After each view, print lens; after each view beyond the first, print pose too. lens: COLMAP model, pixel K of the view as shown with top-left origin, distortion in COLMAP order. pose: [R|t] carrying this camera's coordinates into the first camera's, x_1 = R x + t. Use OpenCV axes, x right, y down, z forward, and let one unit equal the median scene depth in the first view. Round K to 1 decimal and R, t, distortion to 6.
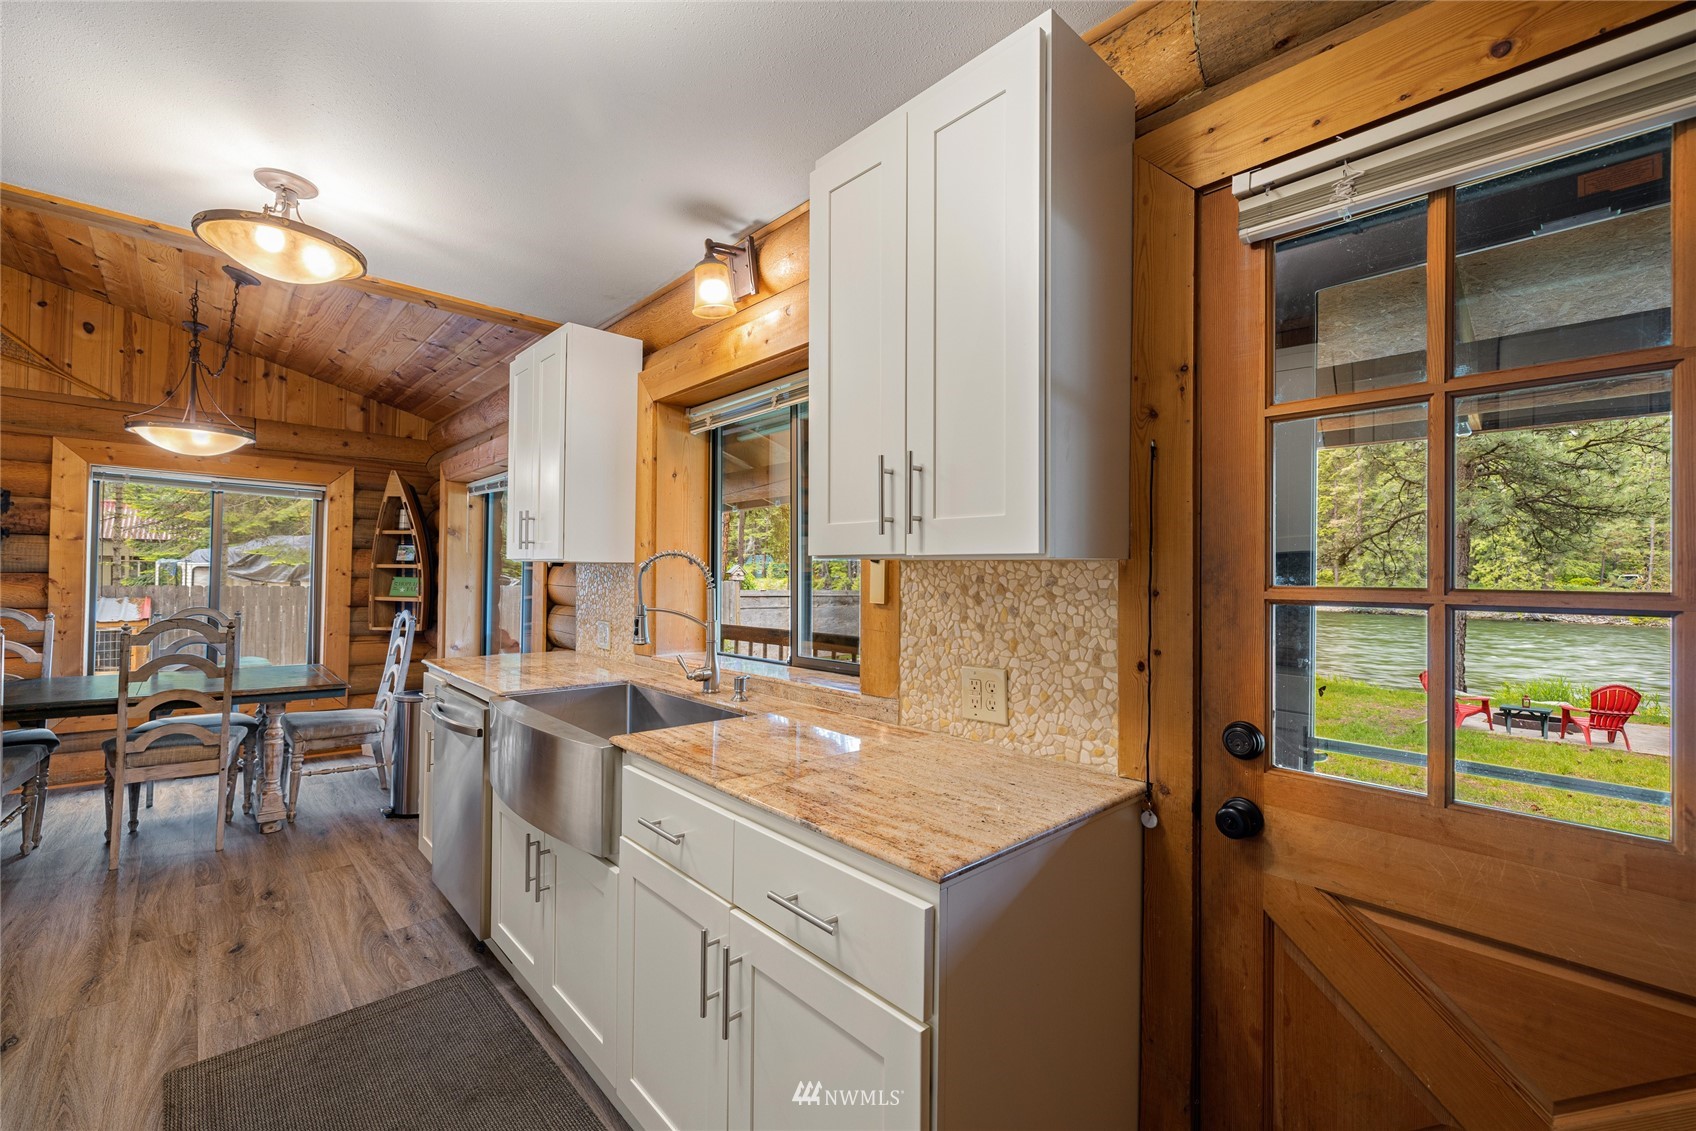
lens RADIAL K [[707.2, 0, 845.6], [0, 707.2, 570.0], [0, 0, 1]] dist [-0.000434, 0.000407]
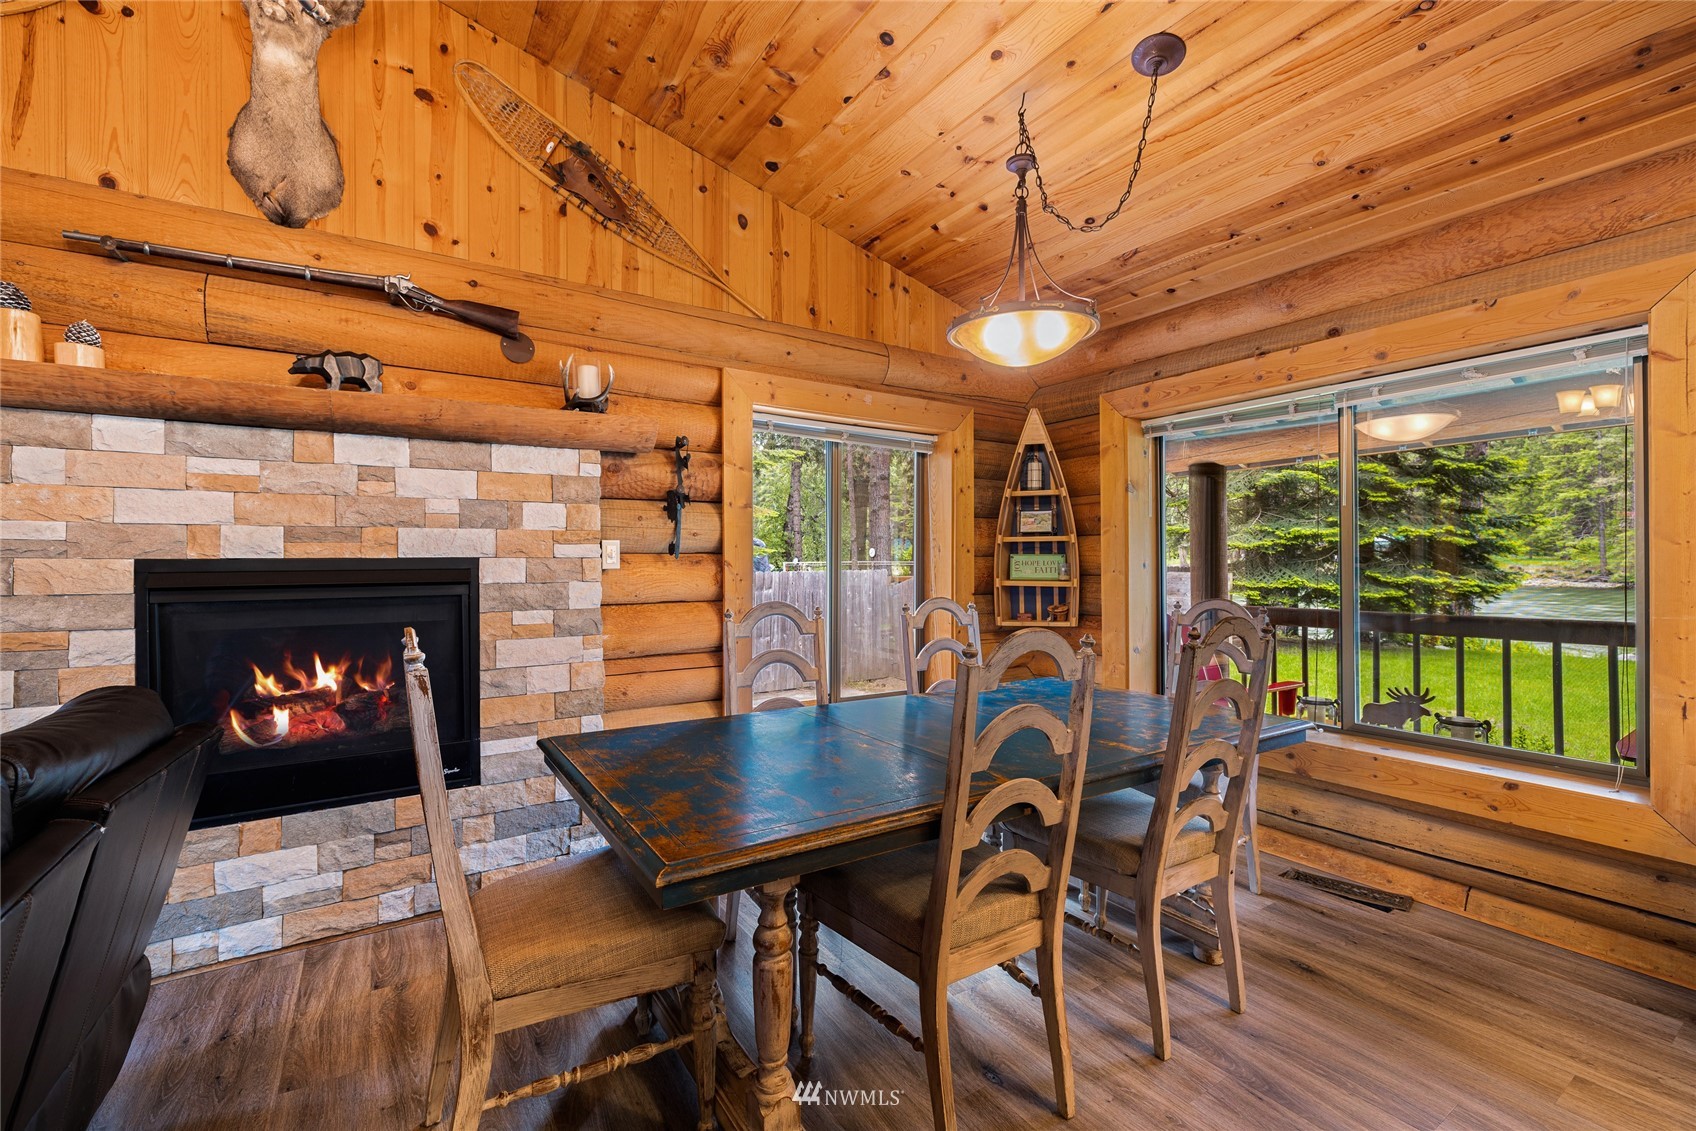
lens RADIAL K [[707.2, 0, 843.3], [0, 707.2, 561.4], [0, 0, 1]] dist [-0.000434, 0.000407]
pose [[0.984597, -0.020943, -0.173581, -0.765326], [0.022638, 0.999713, 0.007792, 0.008491], [0.173368, -0.011602, 0.984789, 0.258661]]
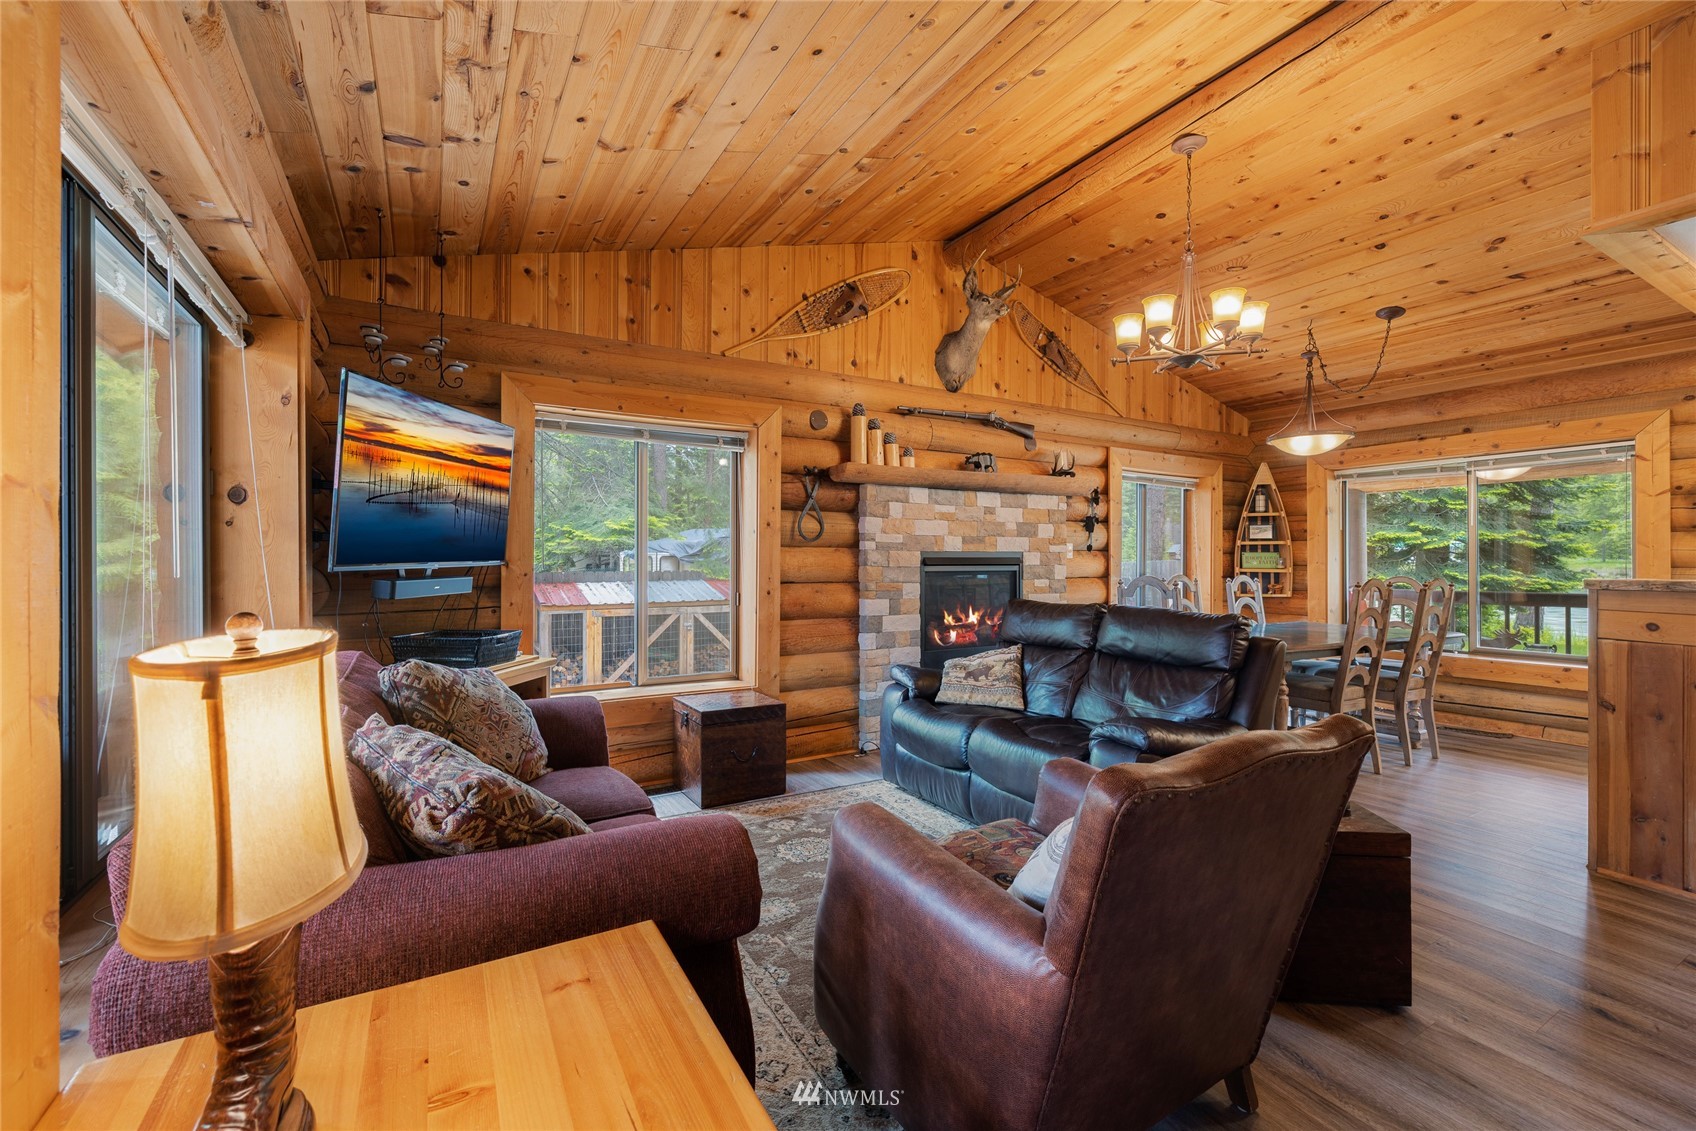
lens RADIAL K [[707.2, 0, 851.0], [0, 707.2, 558.8], [0, 0, 1]] dist [-0.000434, 0.000407]
pose [[0.975568, -0.016401, -0.219085, -1.143749], [0.017620, 0.999838, 0.003609, 0.005721], [0.218990, -0.007381, 0.975699, -0.345149]]
